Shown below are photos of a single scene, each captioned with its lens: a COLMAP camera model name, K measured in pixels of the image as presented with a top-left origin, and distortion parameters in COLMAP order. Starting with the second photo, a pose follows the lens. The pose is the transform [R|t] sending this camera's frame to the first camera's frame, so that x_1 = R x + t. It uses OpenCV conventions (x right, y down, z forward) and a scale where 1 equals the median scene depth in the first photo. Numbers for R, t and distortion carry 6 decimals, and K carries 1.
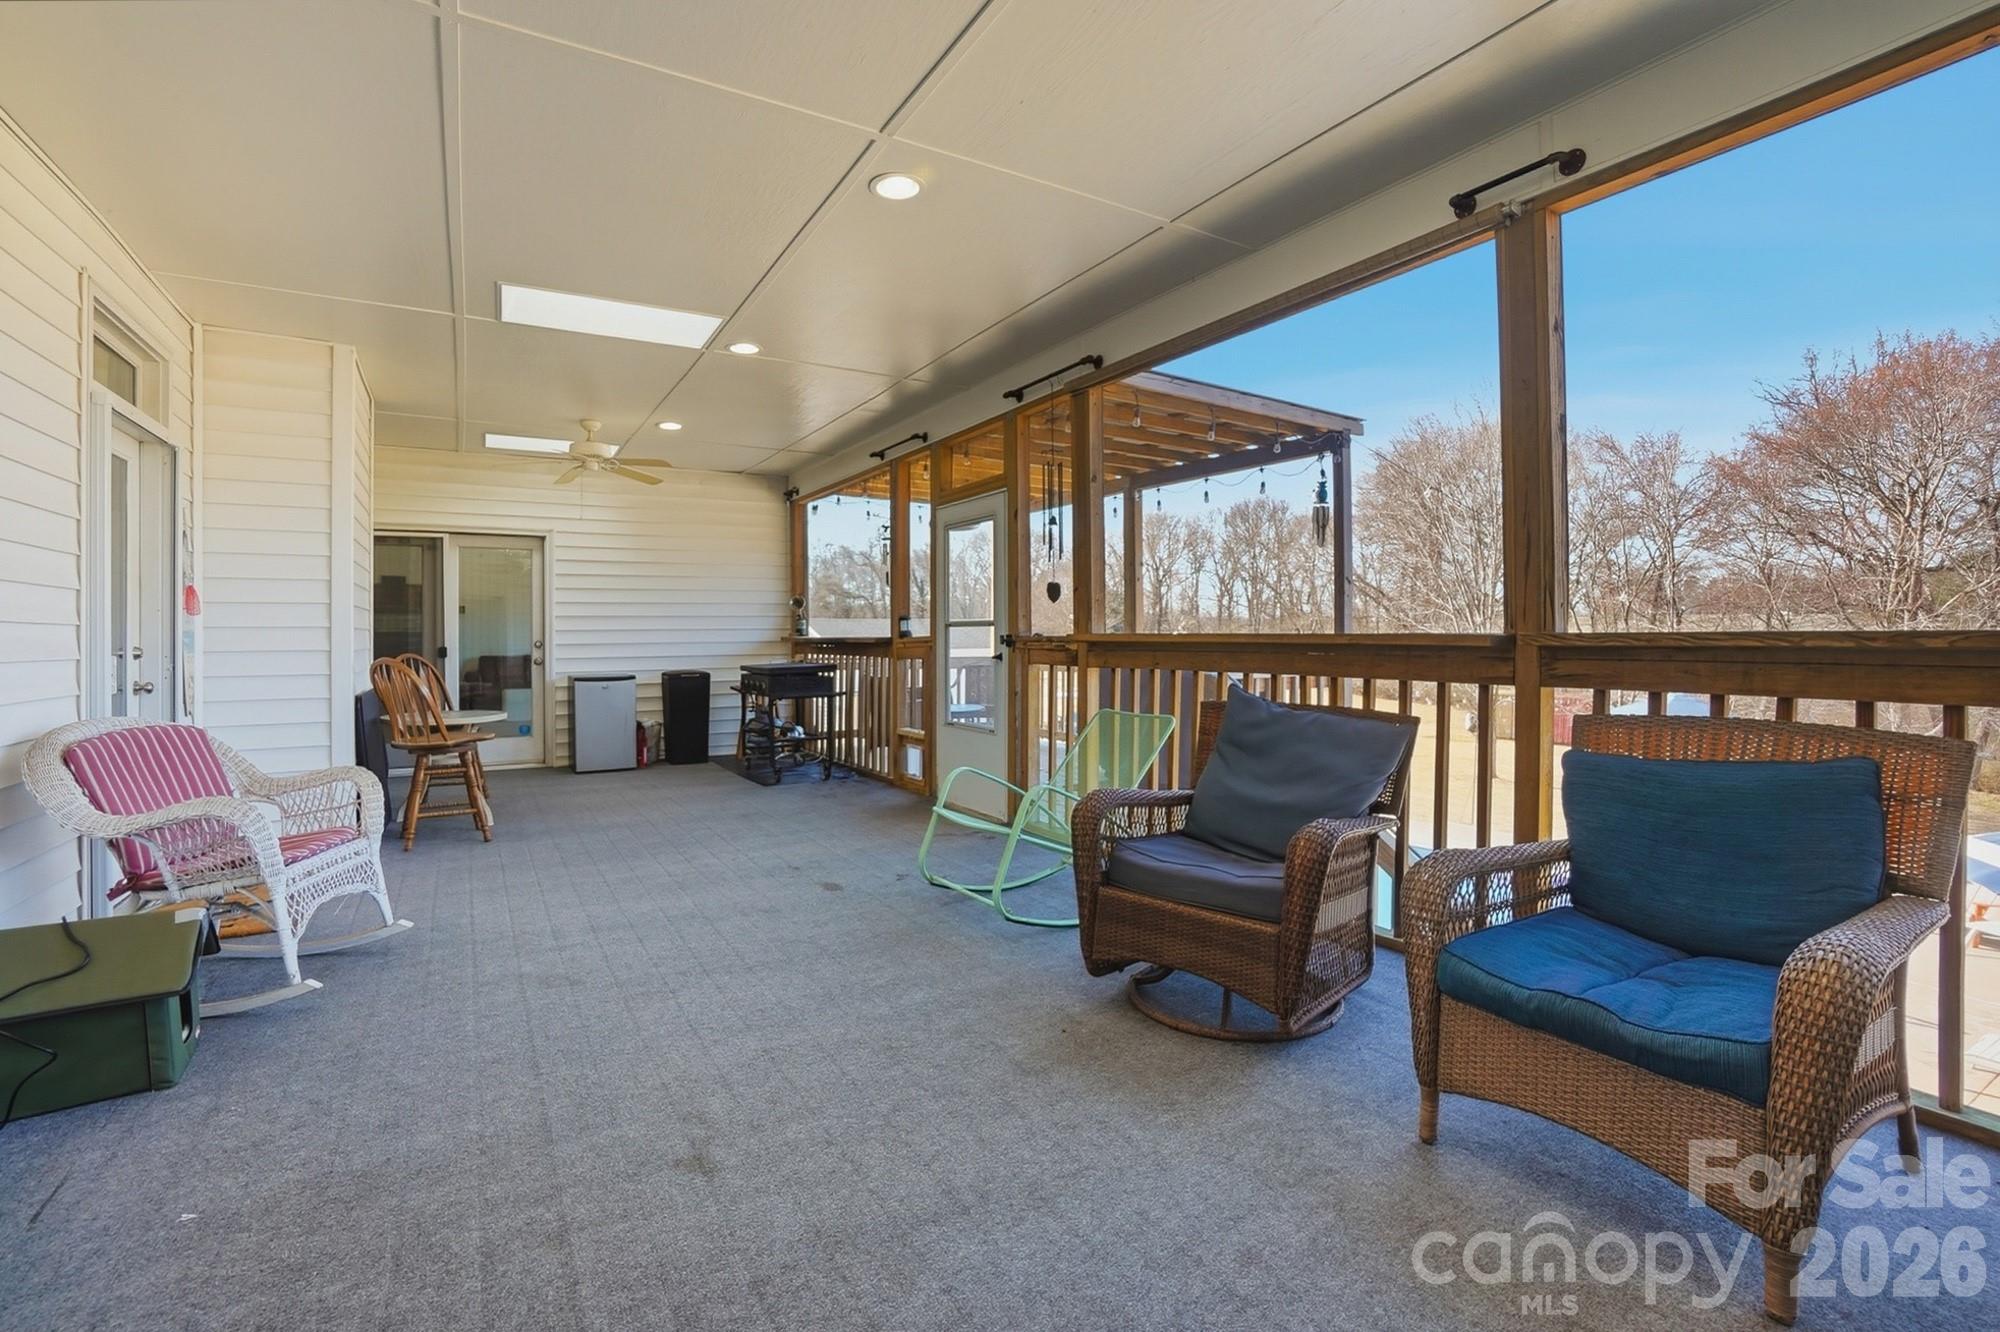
lens RADIAL K [[903.2, 0, 990.5], [0, 903.2, 655.2], [0, 0, 1]] dist [-0.051692, 0.023667]
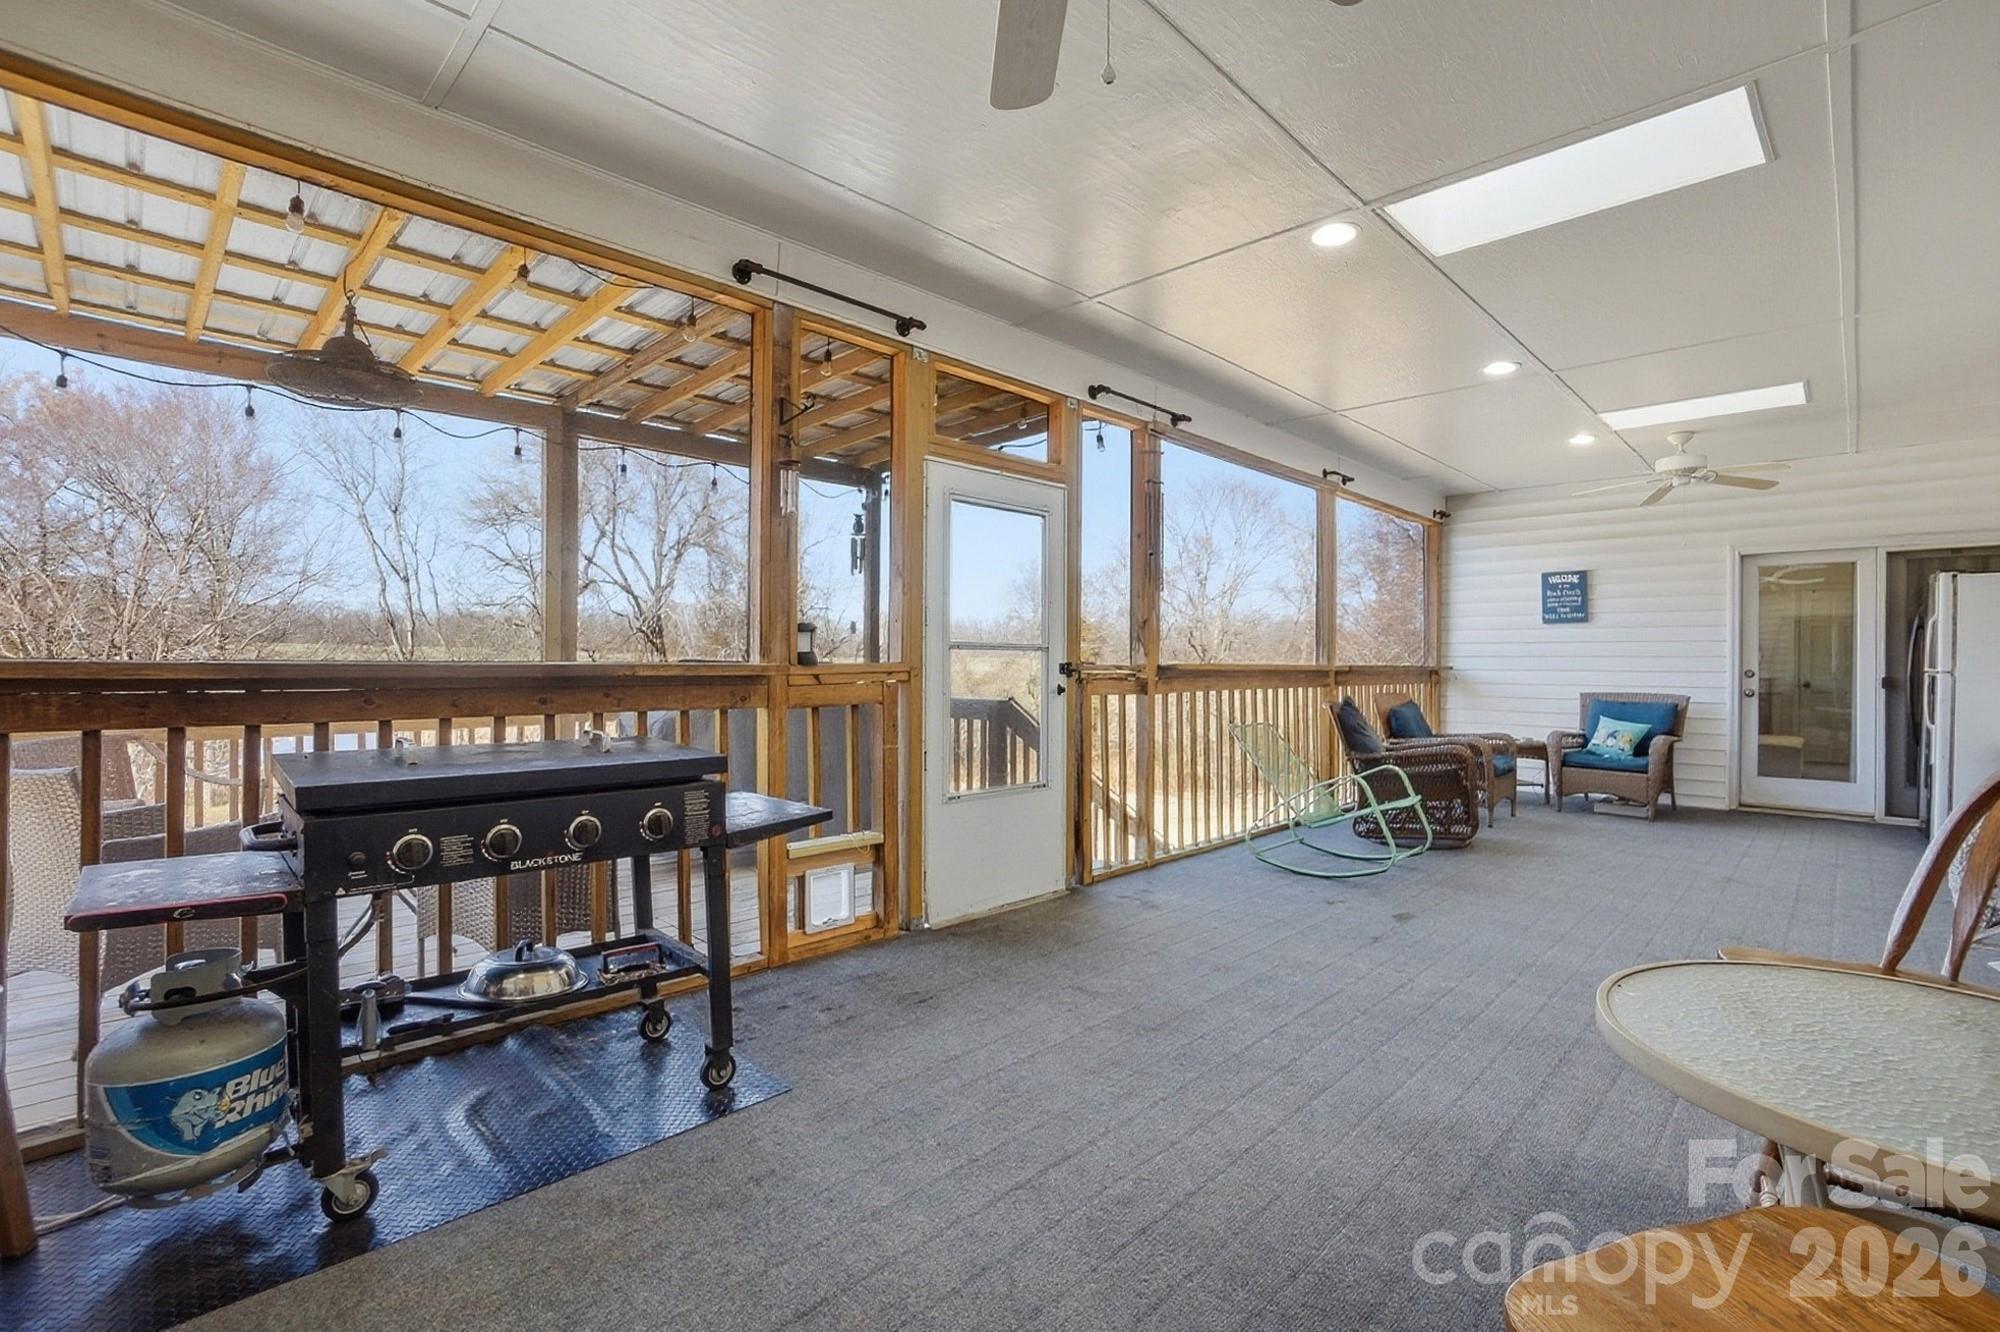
lens RADIAL K [[903.2, 0, 990.5], [0, 903.2, 655.2], [0, 0, 1]] dist [-0.051692, 0.023667]
pose [[-0.257707, 0.017702, 0.966061, -0.698094], [0.024109, 0.999639, -0.011886, -0.019165], [-0.965922, 0.020227, -0.258040, 1.173215]]
